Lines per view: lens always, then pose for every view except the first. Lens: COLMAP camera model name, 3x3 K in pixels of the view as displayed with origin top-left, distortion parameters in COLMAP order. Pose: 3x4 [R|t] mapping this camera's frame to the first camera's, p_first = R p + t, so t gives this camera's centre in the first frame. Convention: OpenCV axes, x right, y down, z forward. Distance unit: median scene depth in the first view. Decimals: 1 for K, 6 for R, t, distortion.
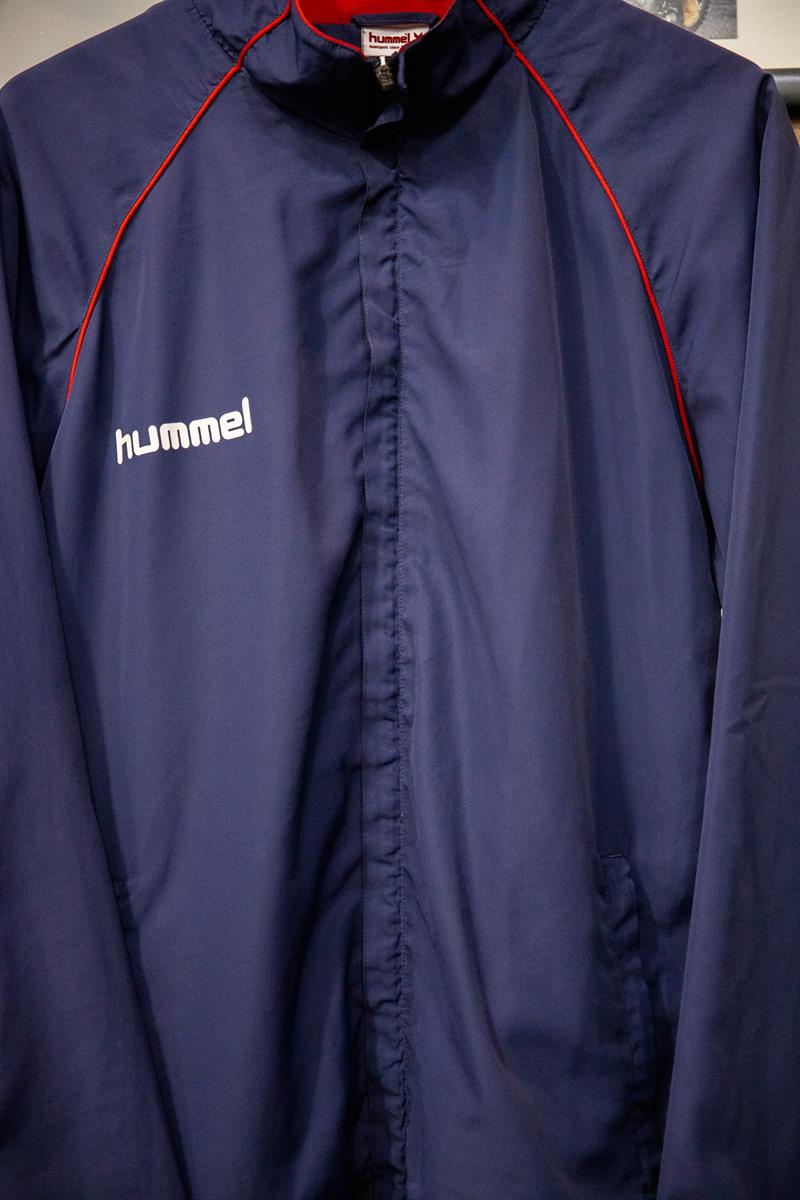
lens RADIAL K [[2200.0, 0, 404.5], [0, 2200.0, 621.3], [0, 0, 1]] dist [0.146667, 0.000000]
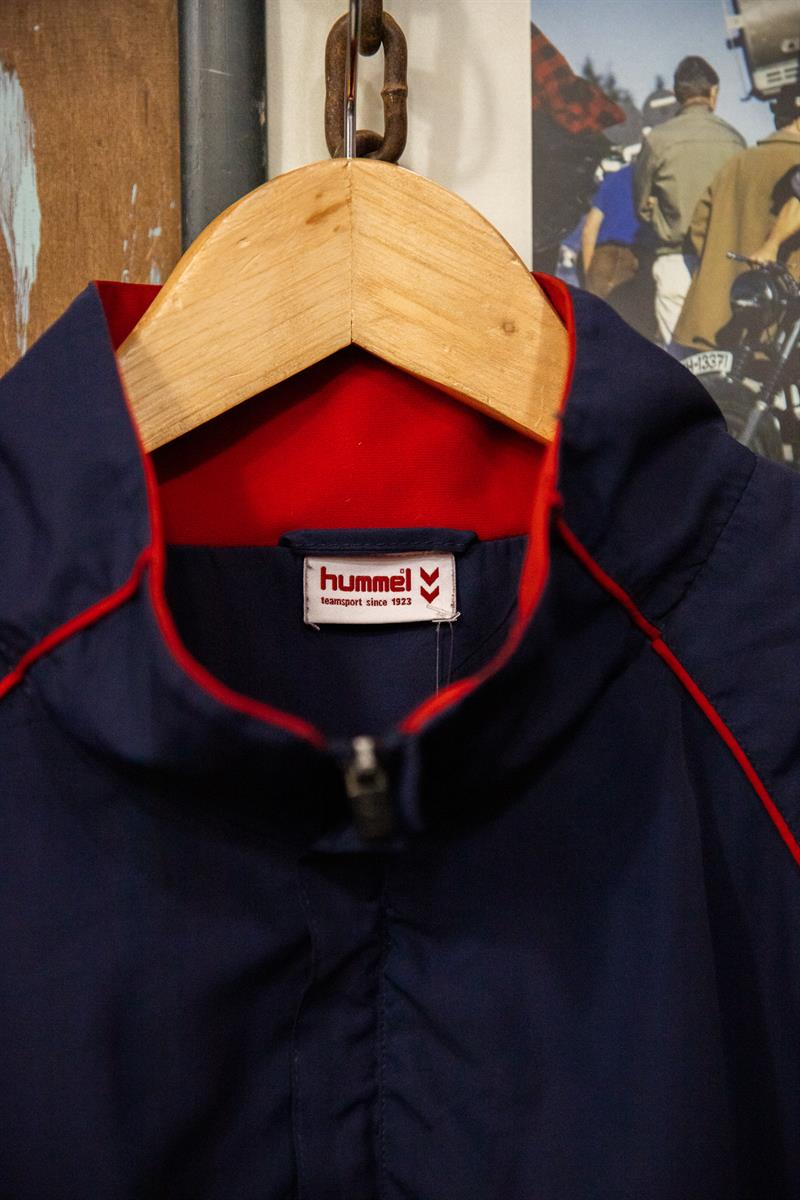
lens RADIAL K [[2200.0, 0, 408.4], [0, 2200.0, 557.4], [0, 0, 1]] dist [0.146667, 0.000000]
pose [[0.998337, 0.017103, 0.055056, -0.023218], [-0.017823, 0.999762, 0.012614, -0.277521], [-0.054828, -0.013574, 0.998404, 0.564764]]
